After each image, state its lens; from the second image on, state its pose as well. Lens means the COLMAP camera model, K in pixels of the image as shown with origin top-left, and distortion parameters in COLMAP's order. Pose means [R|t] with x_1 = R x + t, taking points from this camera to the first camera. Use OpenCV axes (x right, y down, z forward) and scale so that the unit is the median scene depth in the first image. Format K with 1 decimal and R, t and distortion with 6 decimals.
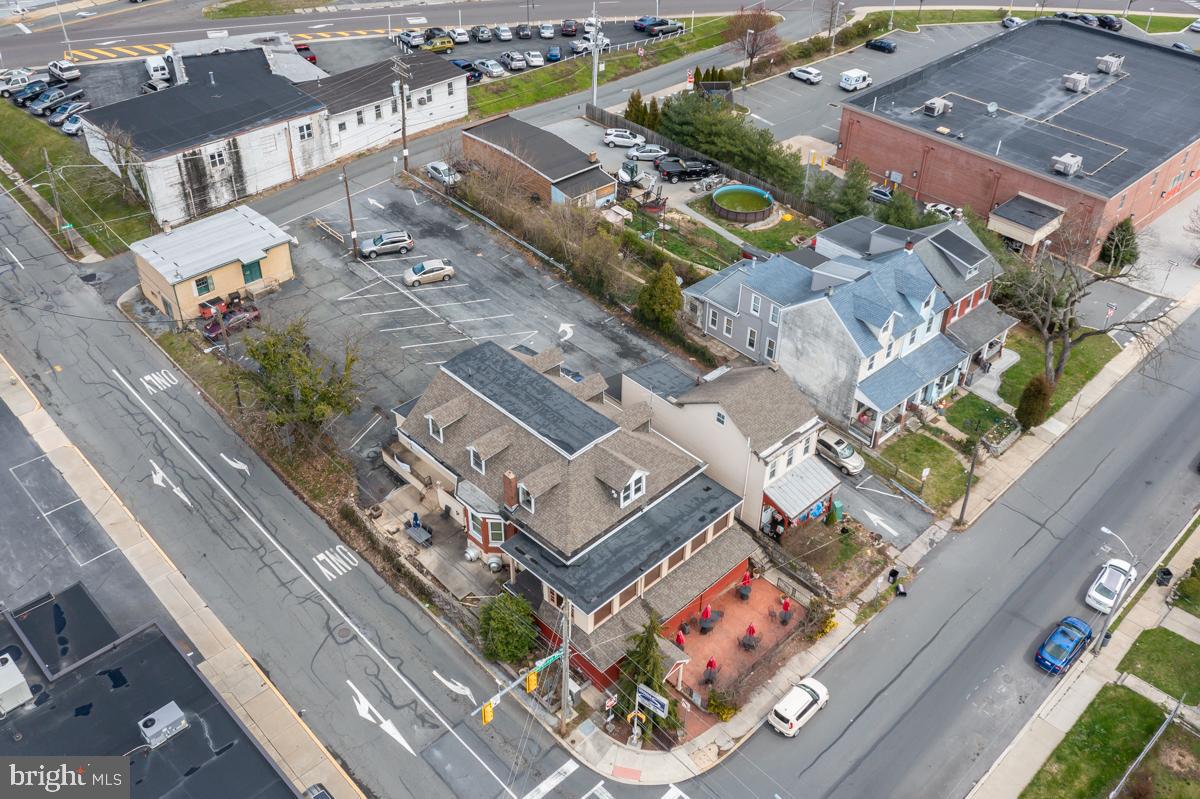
lens RADIAL K [[1044.8, 0, 621.8], [0, 1044.8, 384.1], [0, 0, 1]] dist [-0.008188, 0.012206]
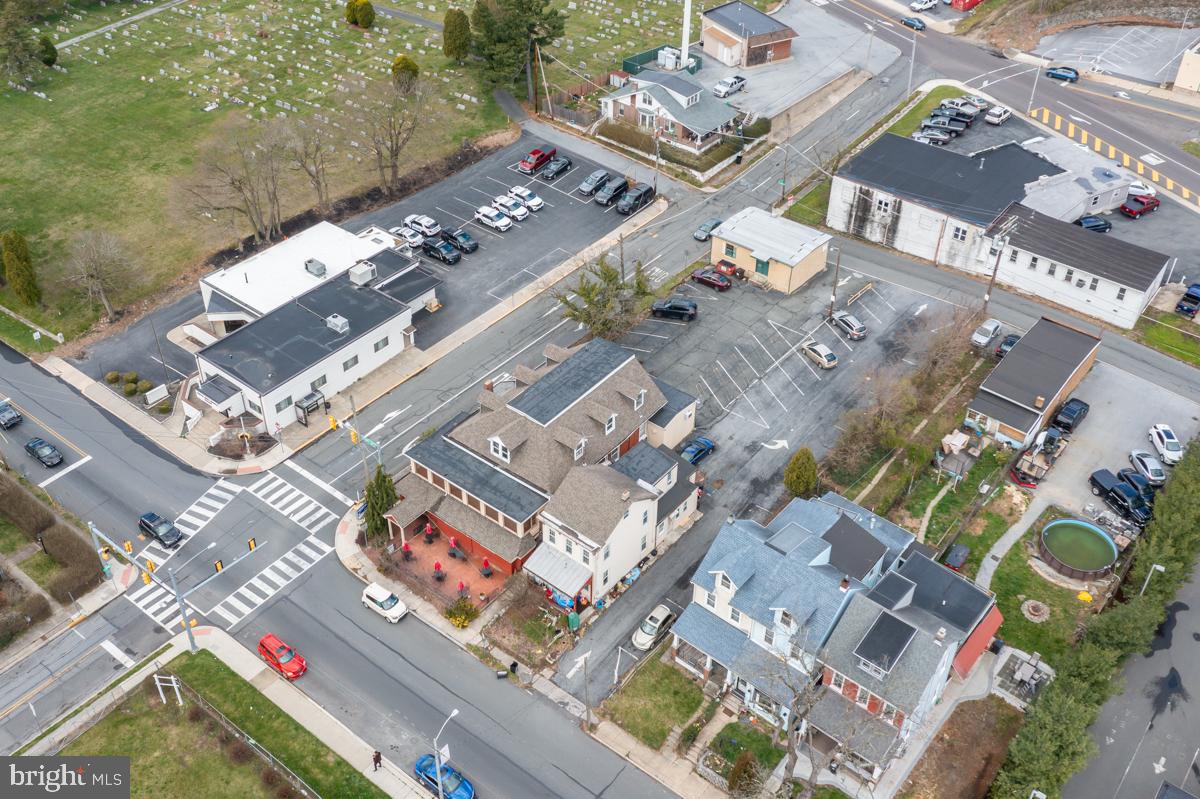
lens RADIAL K [[1101.7, 0, 605.2], [0, 1101.7, 419.4], [0, 0, 1]] dist [-0.002641, -0.003215]
pose [[0.125187, 0.623002, -0.772138, 0.853367], [-0.615644, 0.659080, 0.431967, -0.485335], [0.778017, 0.421285, 0.466056, 0.305899]]
